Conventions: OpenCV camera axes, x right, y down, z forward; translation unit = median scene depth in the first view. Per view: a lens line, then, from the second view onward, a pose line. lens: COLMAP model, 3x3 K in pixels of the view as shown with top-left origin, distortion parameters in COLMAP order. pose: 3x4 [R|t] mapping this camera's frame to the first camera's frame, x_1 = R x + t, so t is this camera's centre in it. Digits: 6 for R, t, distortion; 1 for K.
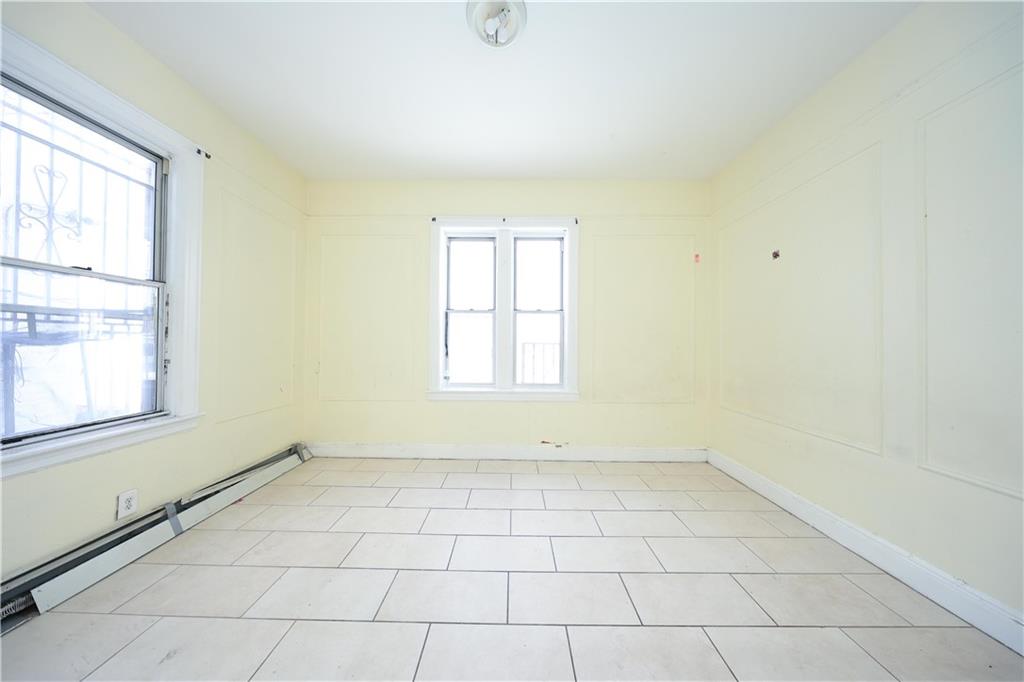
lens RADIAL K [[292.8, 0, 507.6], [0, 292.8, 335.6], [0, 0, 1]] dist [0.000902, -0.000066]
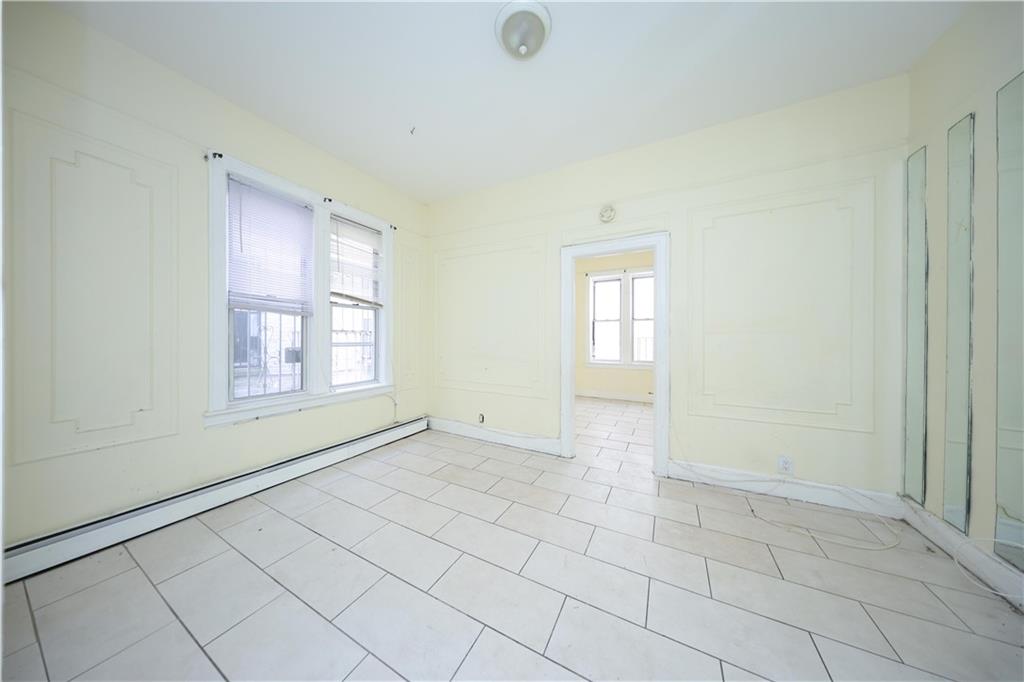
lens RADIAL K [[292.8, 0, 513.4], [0, 292.8, 336.0], [0, 0, 1]] dist [0.000902, -0.000066]
pose [[0.898267, -0.004504, -0.439428, 0.157752], [0.009437, 0.999915, 0.009040, -0.007778], [0.439349, -0.012267, 0.898233, -0.930295]]
